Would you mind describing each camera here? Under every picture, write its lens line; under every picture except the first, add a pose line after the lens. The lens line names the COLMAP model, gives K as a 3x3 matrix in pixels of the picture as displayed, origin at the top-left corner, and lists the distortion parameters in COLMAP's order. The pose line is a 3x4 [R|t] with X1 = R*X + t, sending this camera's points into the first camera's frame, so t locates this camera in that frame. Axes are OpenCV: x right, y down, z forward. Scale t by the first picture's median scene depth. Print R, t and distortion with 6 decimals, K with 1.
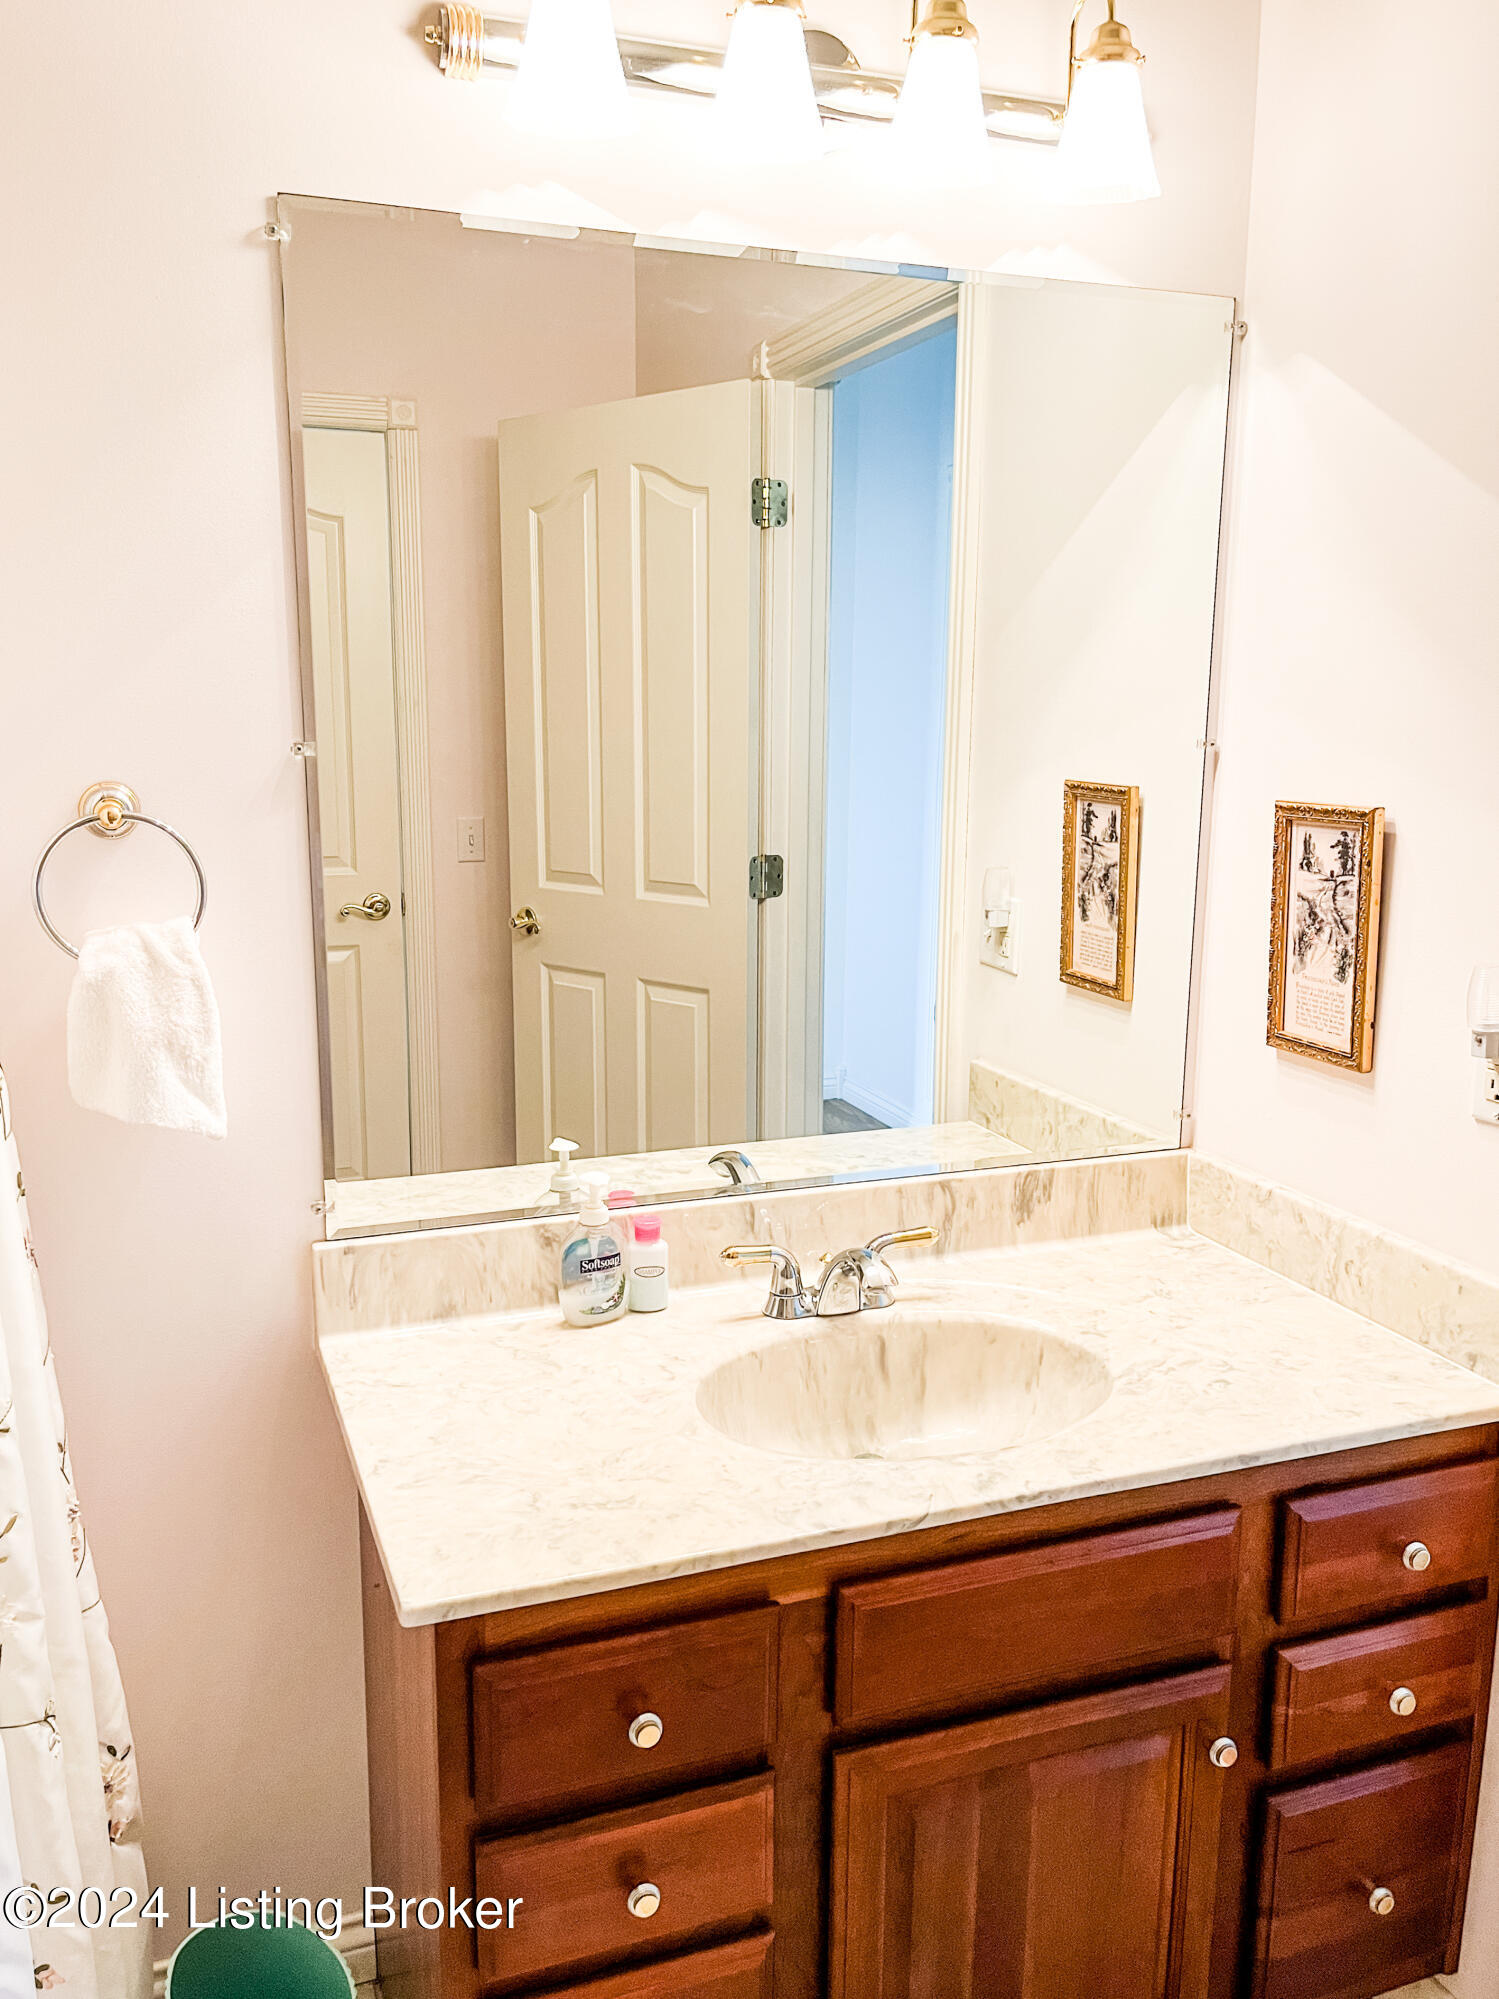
lens RADIAL K [[1564.5, 0, 749.5], [0, 1564.5, 999.5], [0, 0, 1]] dist [0.052605, -0.103088]
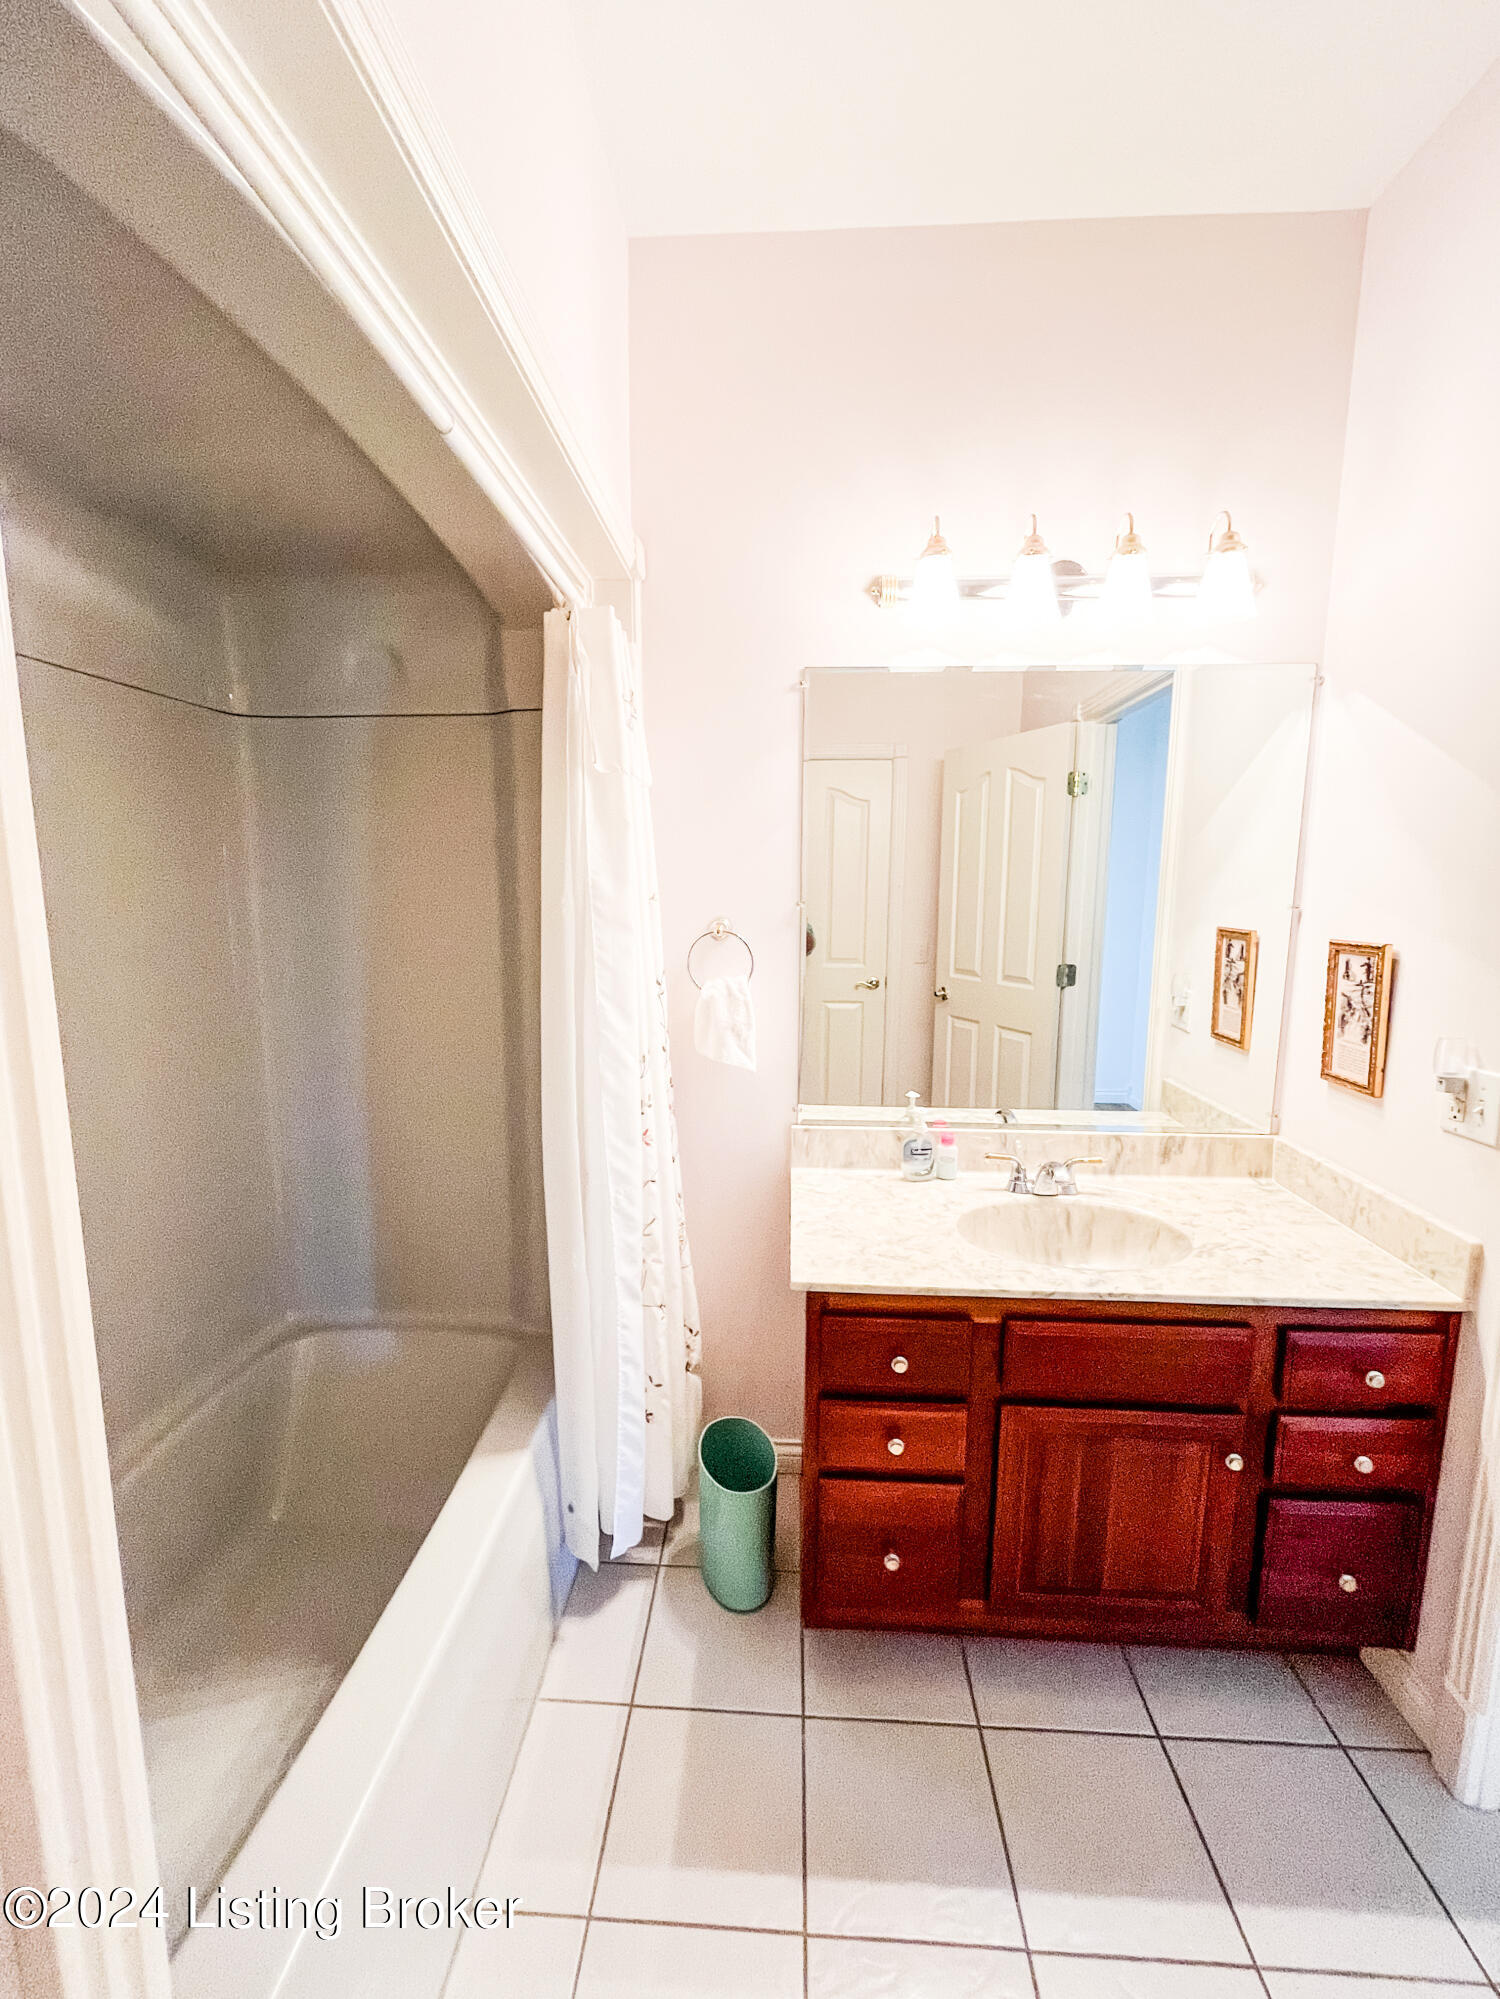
lens RADIAL K [[791.0, 0, 752.6], [0, 791.0, 990.1], [0, 0, 1]] dist [-0.030837, -0.000025]
pose [[0.913448, 0.049879, -0.403886, 0.108244], [-0.072991, 0.996447, -0.042021, 0.015121], [0.400355, 0.067864, 0.913844, -0.054240]]
